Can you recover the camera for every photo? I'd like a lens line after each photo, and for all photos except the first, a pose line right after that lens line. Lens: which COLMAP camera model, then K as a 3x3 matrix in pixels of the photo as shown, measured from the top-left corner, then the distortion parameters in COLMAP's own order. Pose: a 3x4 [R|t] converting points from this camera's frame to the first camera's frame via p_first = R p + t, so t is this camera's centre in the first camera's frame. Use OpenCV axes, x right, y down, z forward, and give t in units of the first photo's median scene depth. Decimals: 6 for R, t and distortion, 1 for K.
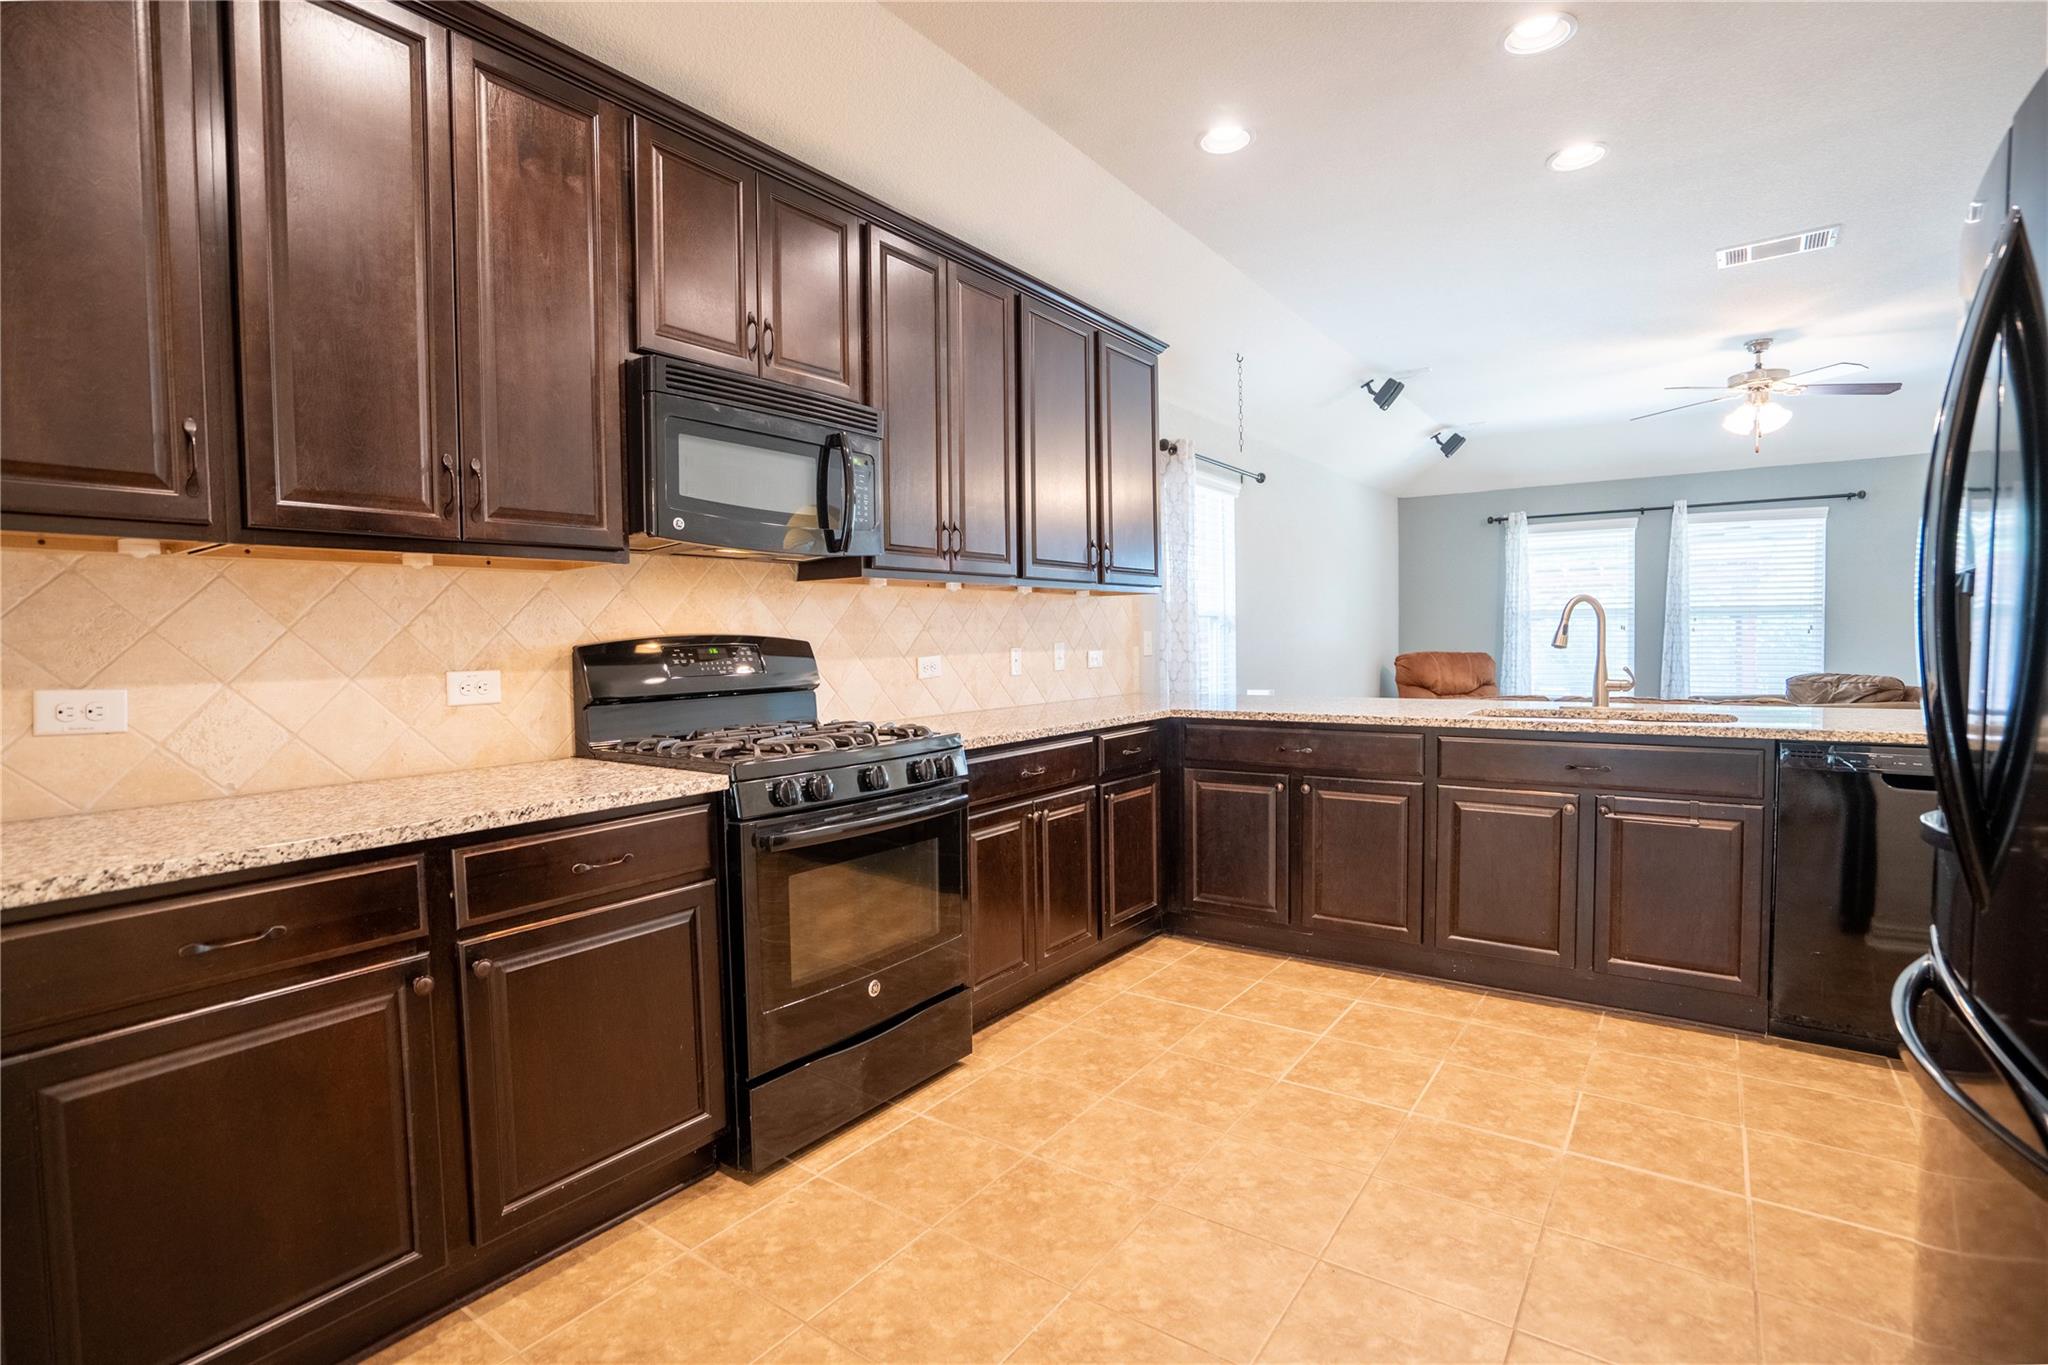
lens RADIAL K [[980.4, 0, 1018.3], [0, 980.4, 677.0], [0, 0, 1]] dist [-0.053261, 0.023255]
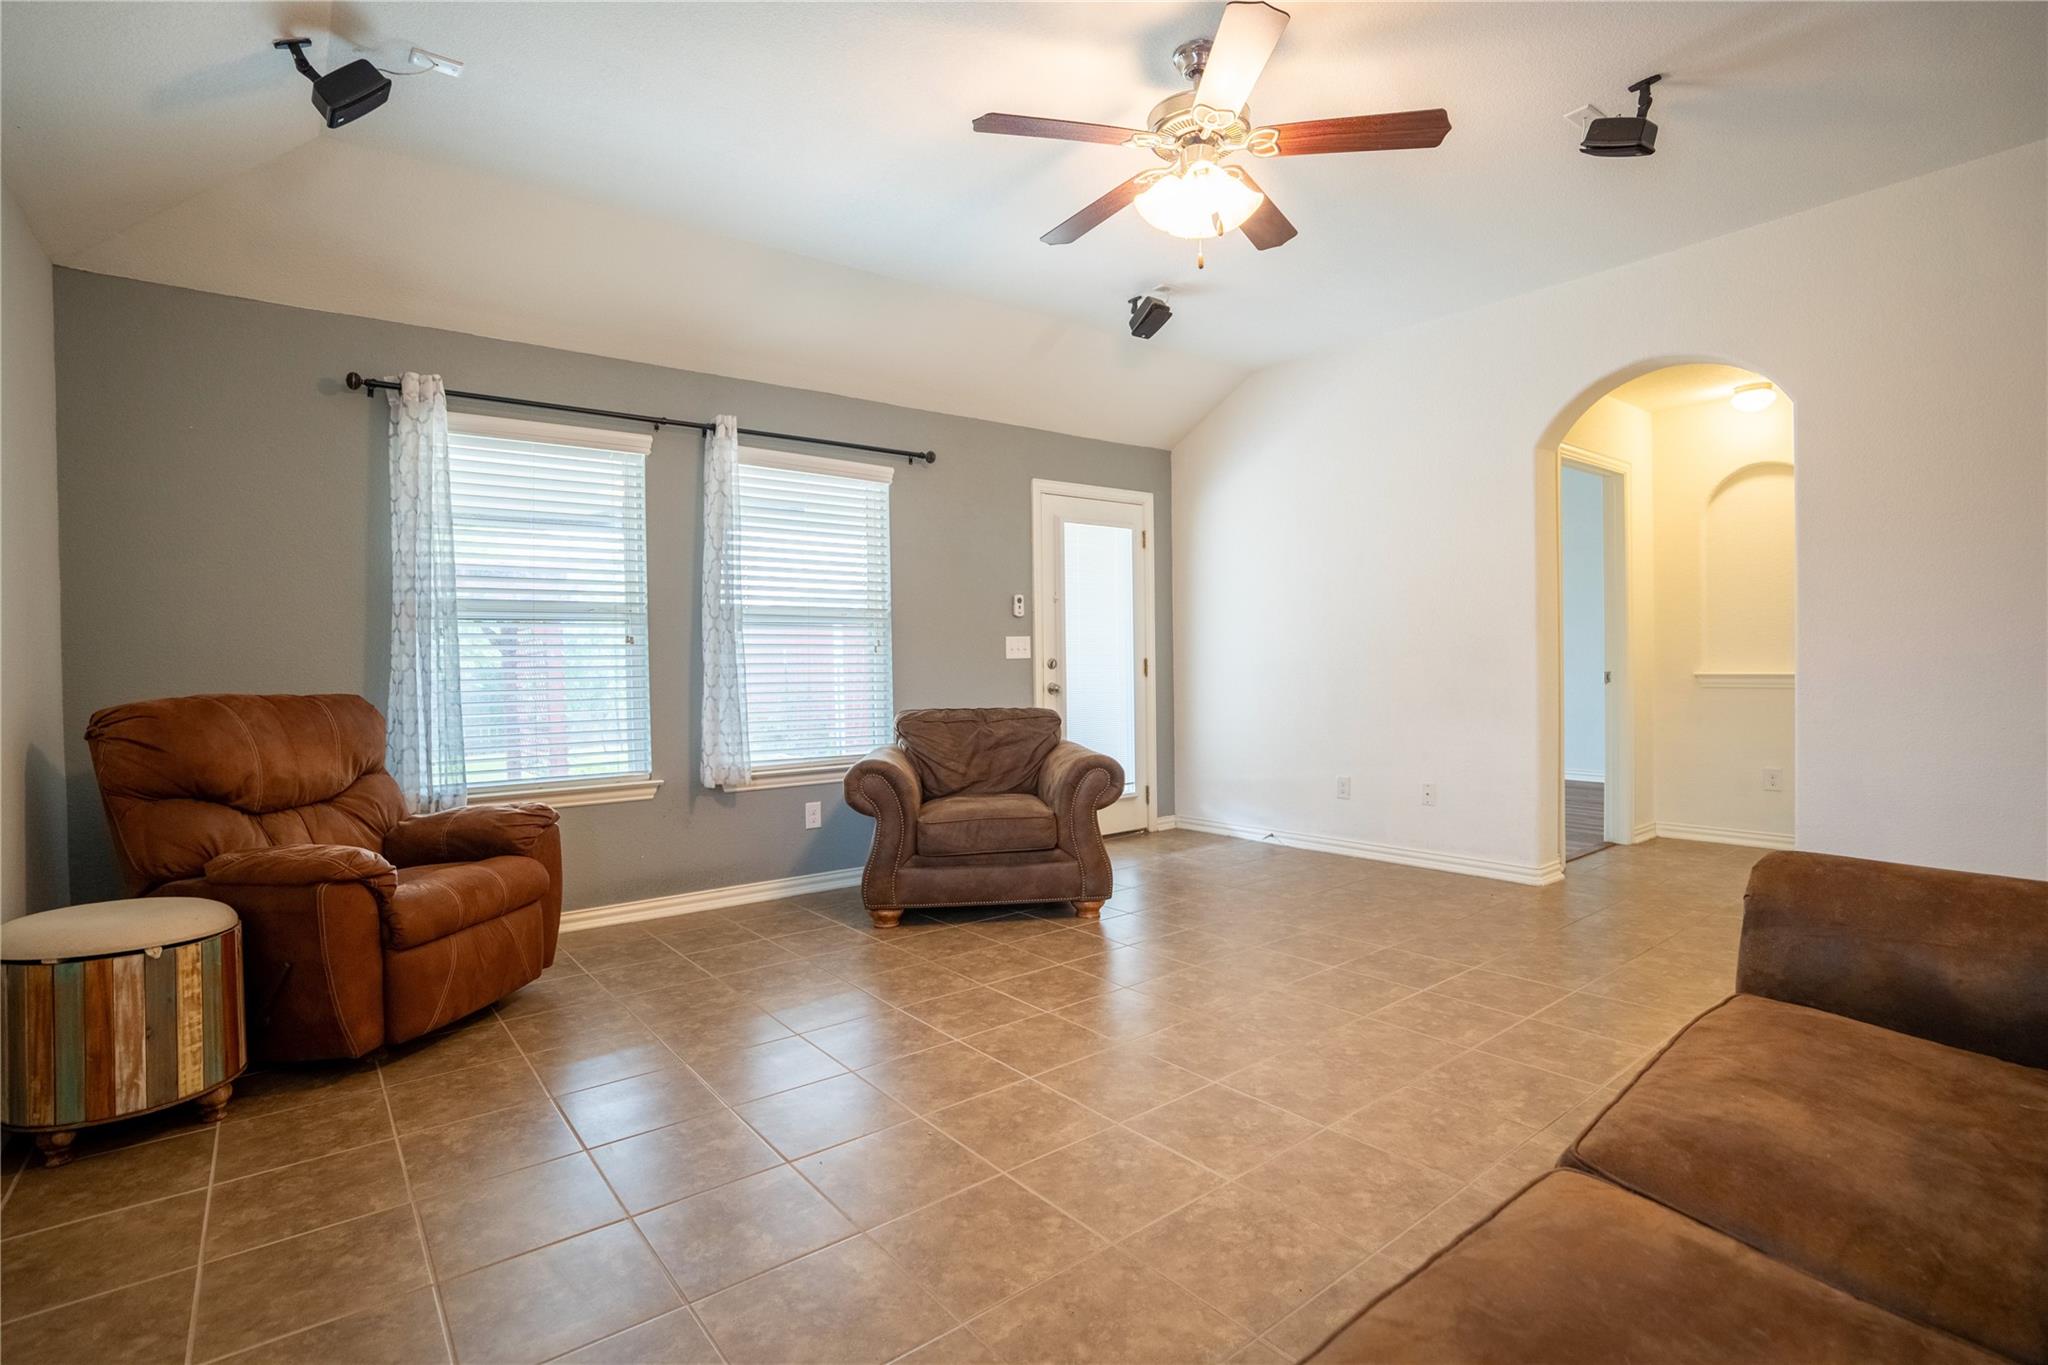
lens RADIAL K [[980.4, 0, 1018.3], [0, 980.4, 677.0], [0, 0, 1]] dist [-0.053261, 0.023255]
pose [[0.269775, -0.006832, 0.962899, 0.450413], [0.052415, 0.998596, -0.007600, -0.040204], [-0.961496, 0.052521, 0.269754, 1.706722]]
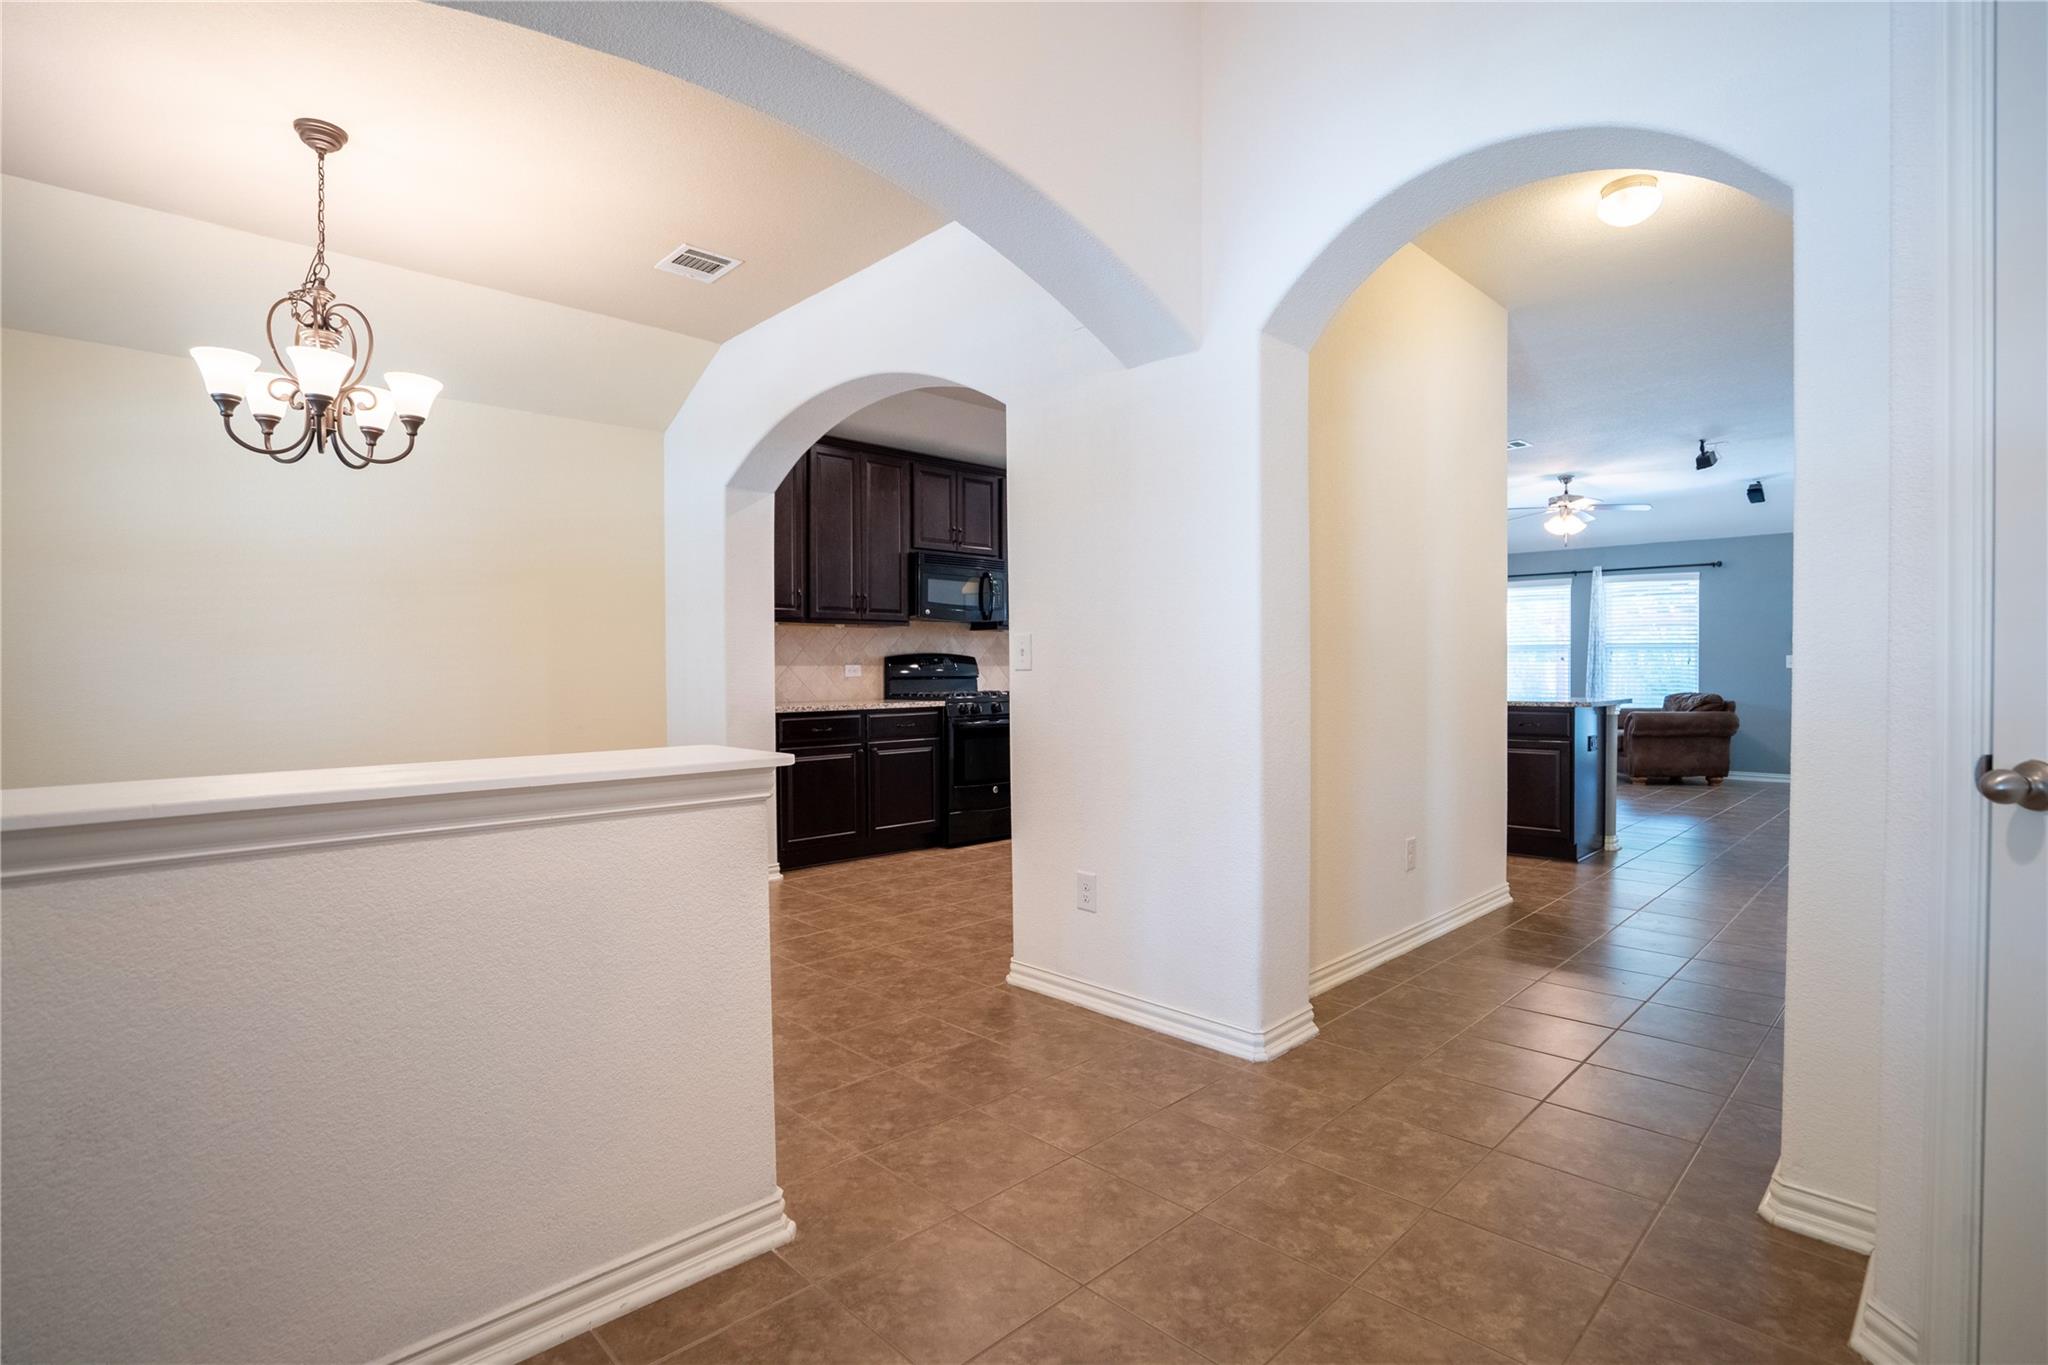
lens RADIAL K [[980.4, 0, 1018.3], [0, 980.4, 677.0], [0, 0, 1]] dist [-0.053261, 0.023255]
pose [[0.984773, 0.014686, -0.173221, 0.285348], [-0.019704, 0.999434, -0.027283, 0.071457], [0.172722, 0.030280, 0.984505, -1.245001]]
